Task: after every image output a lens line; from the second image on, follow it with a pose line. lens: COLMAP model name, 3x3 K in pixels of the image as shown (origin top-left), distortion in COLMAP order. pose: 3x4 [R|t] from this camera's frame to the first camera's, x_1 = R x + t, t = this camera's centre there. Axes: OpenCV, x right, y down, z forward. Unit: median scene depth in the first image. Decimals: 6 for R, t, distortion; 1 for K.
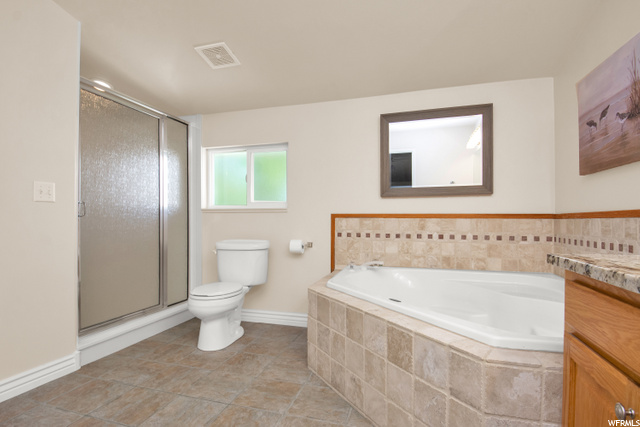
lens RADIAL K [[329.9, 0, 315.7], [0, 329.9, 219.8], [0, 0, 1]] dist [0.004350, -0.015491]
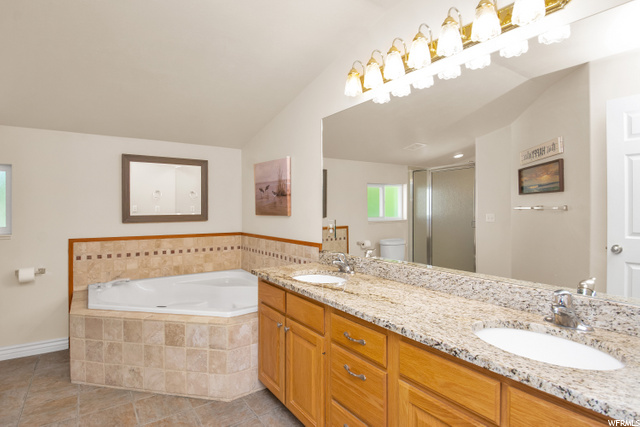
lens RADIAL K [[329.9, 0, 321.4], [0, 329.9, 209.0], [0, 0, 1]] dist [0.004350, -0.015491]
pose [[0.608189, -0.000427, 0.793792, -0.423831], [-0.001638, 0.999997, 0.001793, -0.168133], [-0.793790, -0.002390, 0.608187, -0.400702]]
